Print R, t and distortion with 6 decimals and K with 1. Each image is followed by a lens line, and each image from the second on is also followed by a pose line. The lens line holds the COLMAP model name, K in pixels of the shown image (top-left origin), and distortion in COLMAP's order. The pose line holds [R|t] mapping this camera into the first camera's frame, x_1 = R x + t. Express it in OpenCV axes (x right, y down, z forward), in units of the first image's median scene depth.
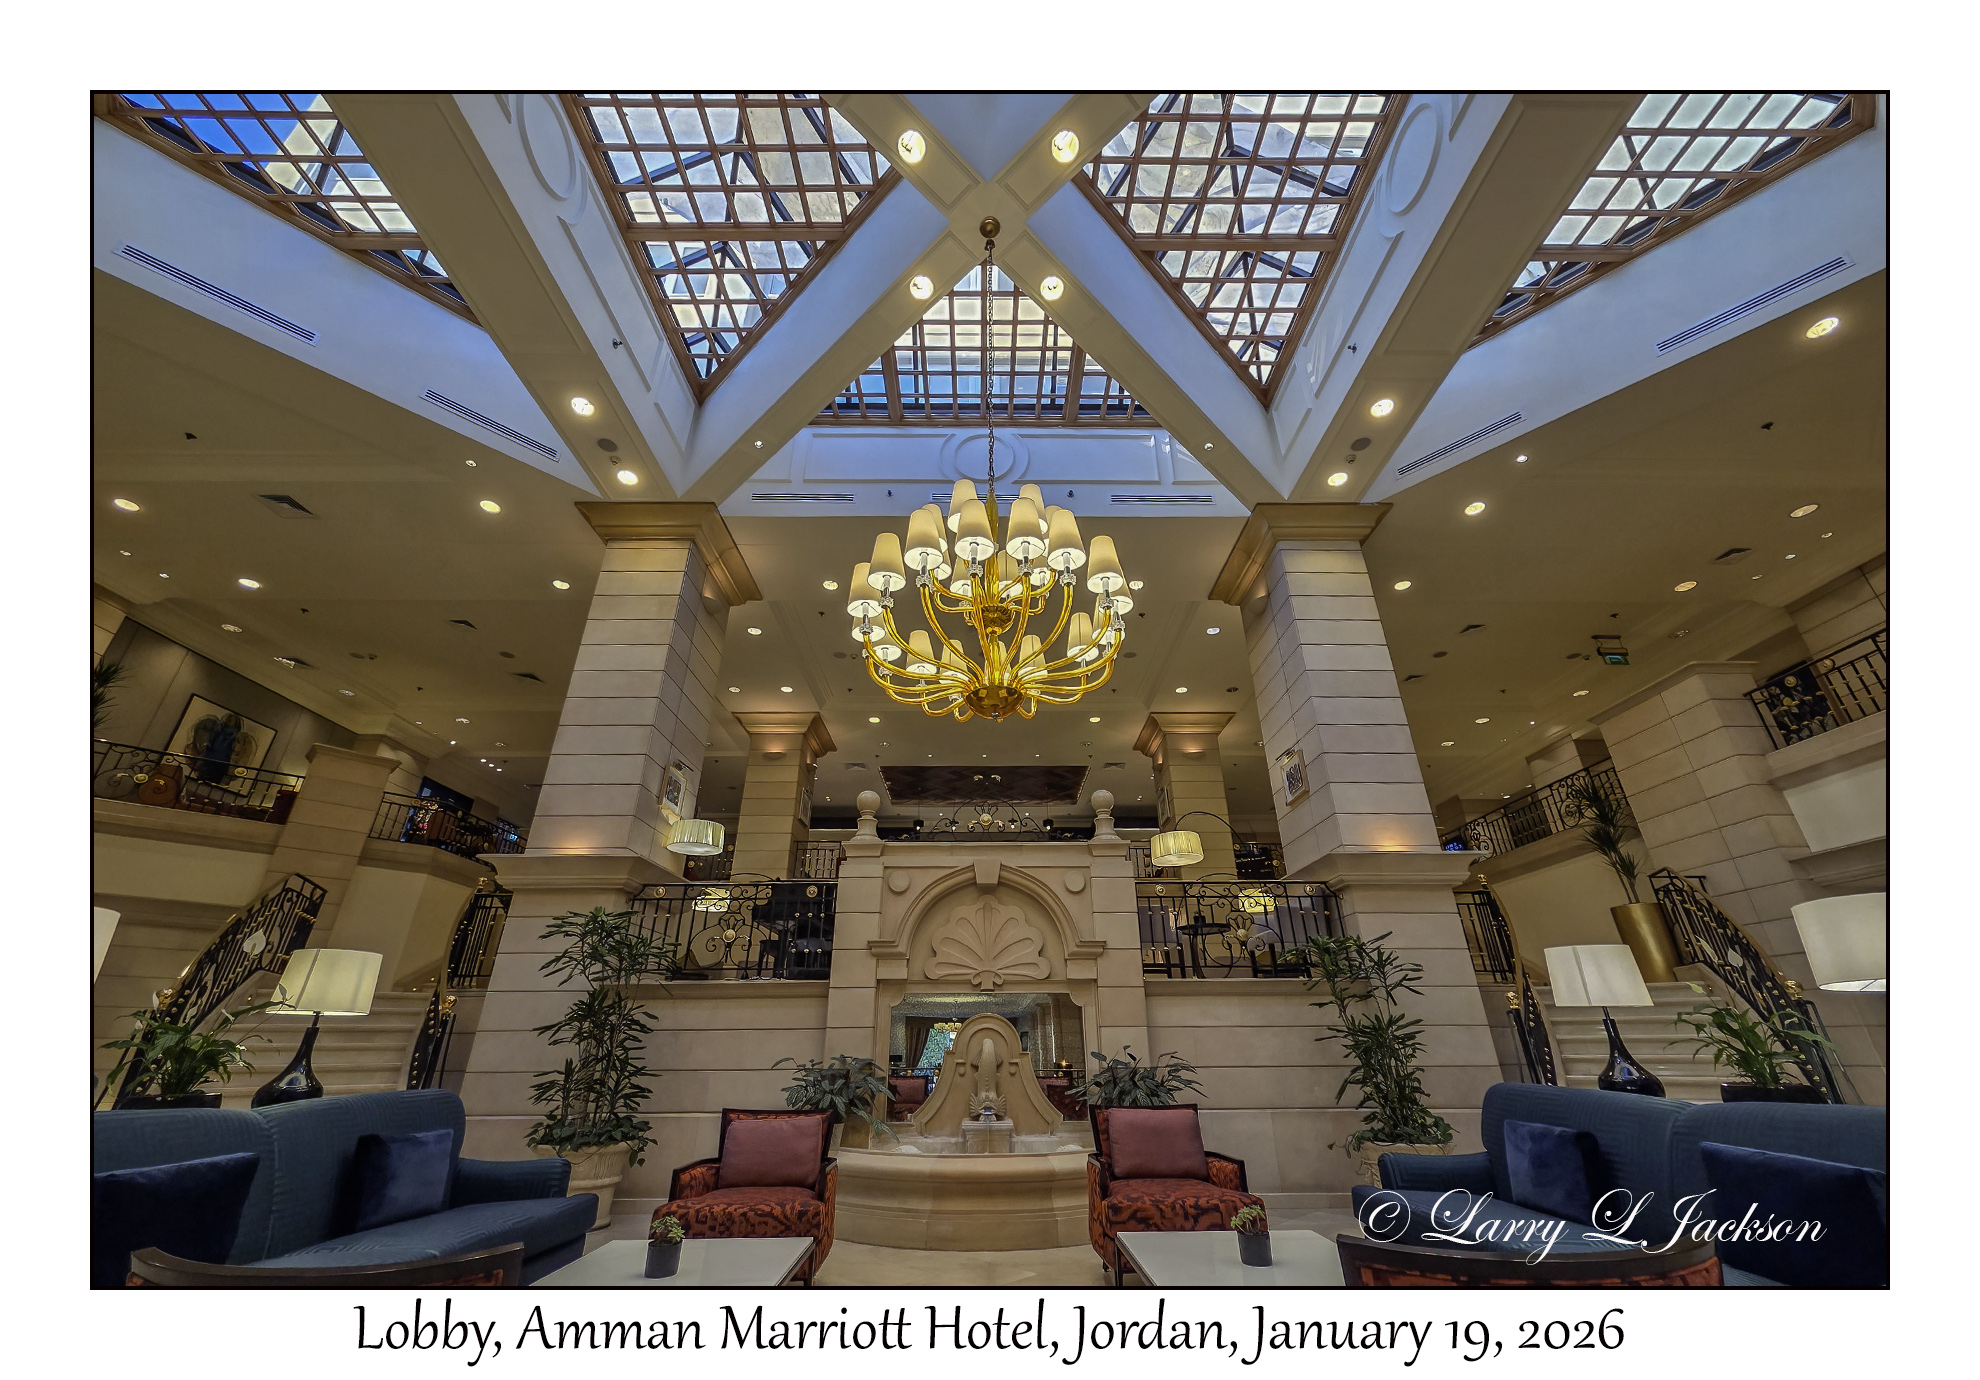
lens RADIAL K [[739.7, 0, 990.0], [0, 739.7, 690.0], [0, 0, 1]] dist [-0.015450, -0.000032]
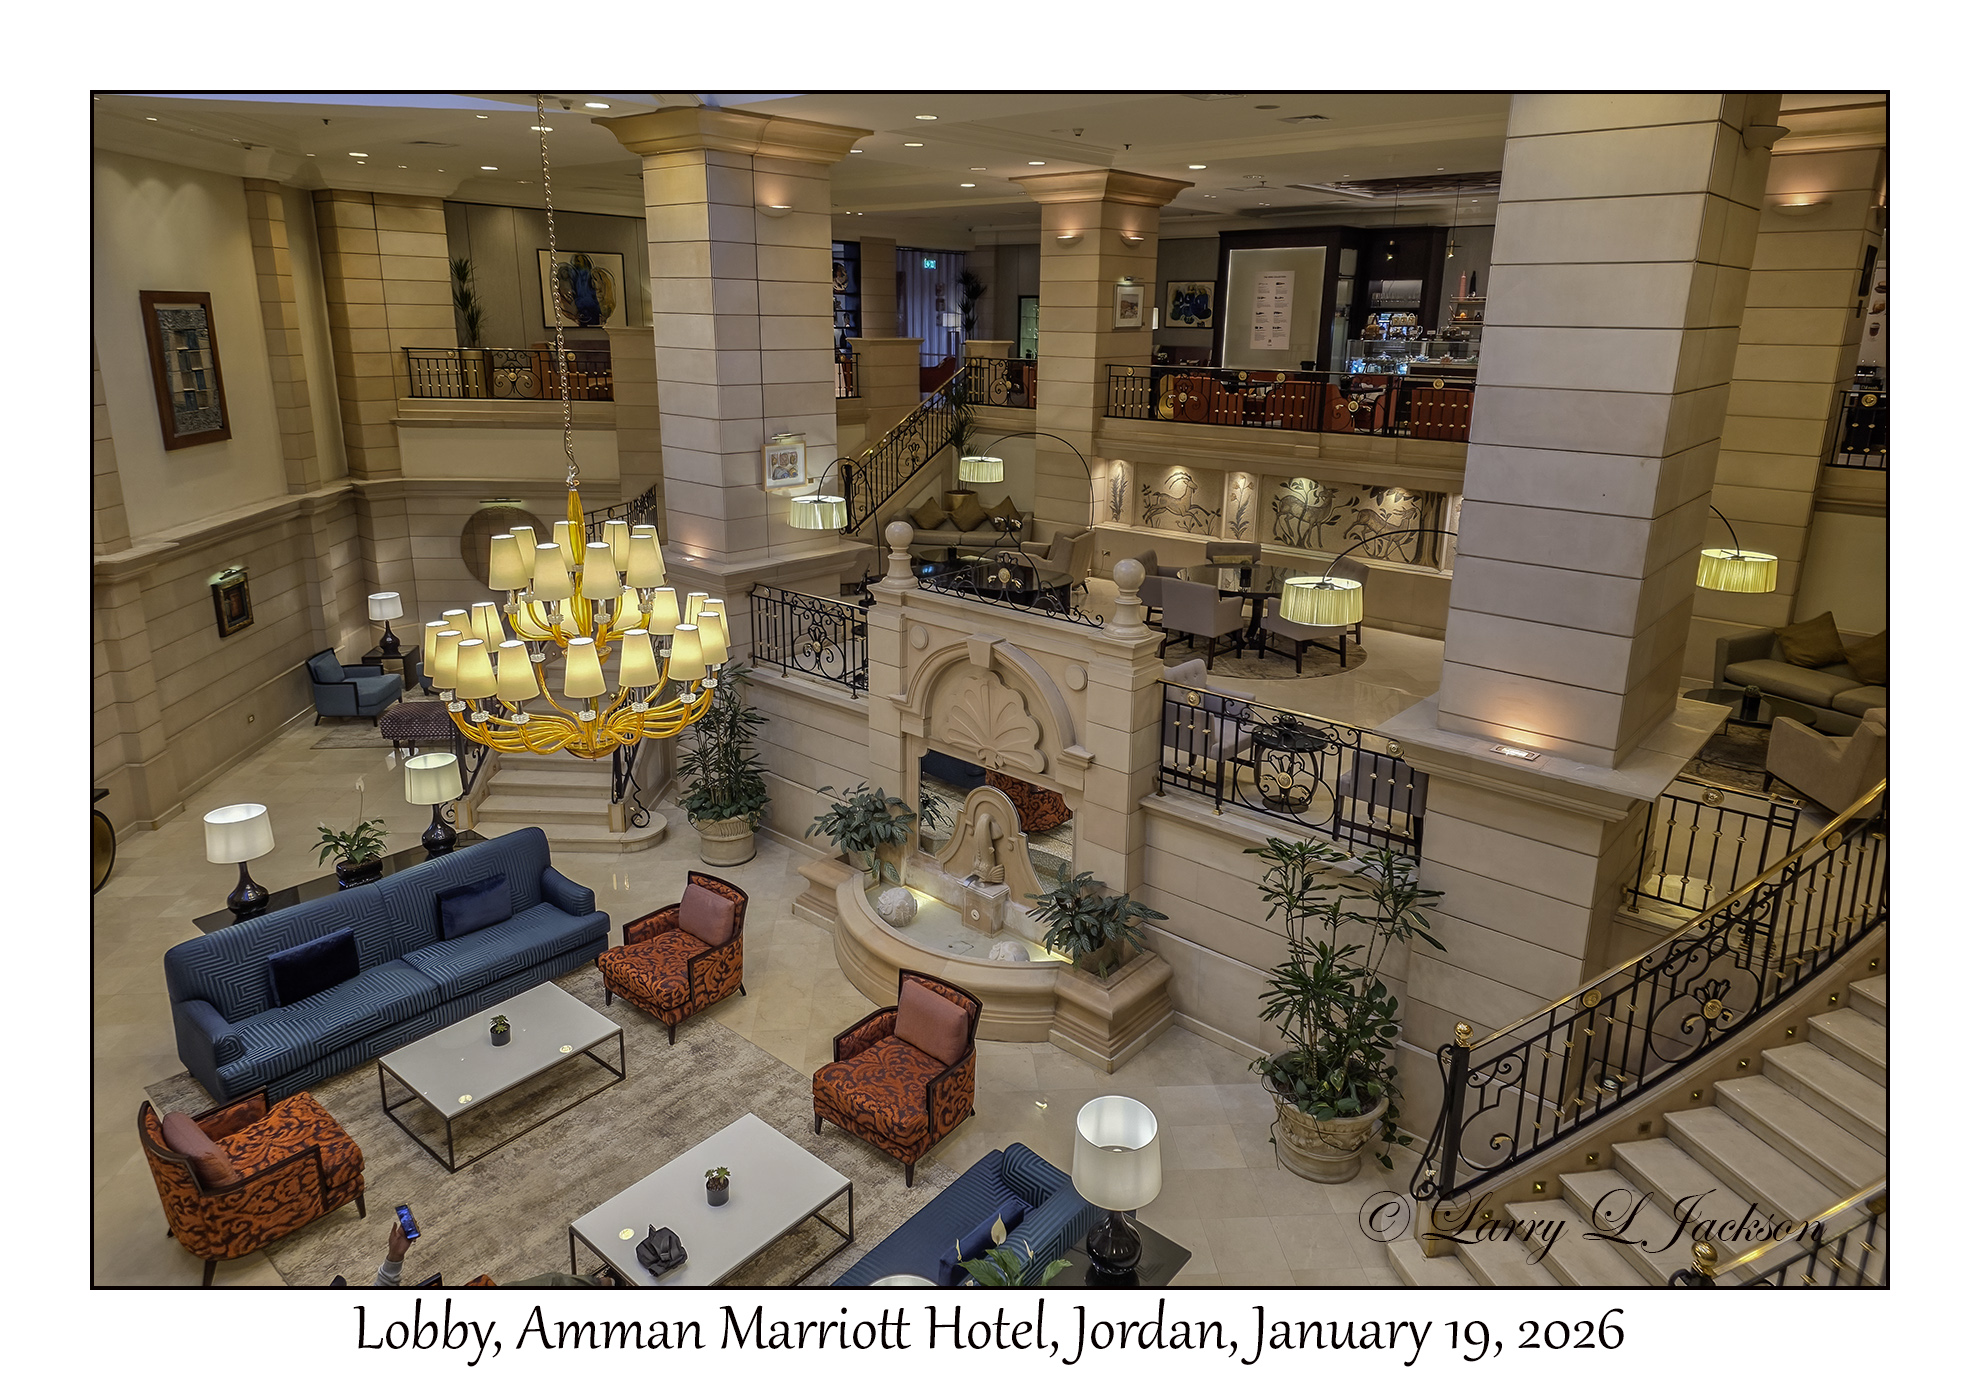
lens RADIAL K [[1138.5, 0, 996.0], [0, 1138.5, 634.3], [0, 0, 1]] dist [0.002016, 0.000165]
pose [[0.760192, 0.186838, -0.622254, 0.758993], [0.266798, 0.783504, 0.561195, -0.460187], [0.592391, -0.592632, 0.545766, 0.291454]]
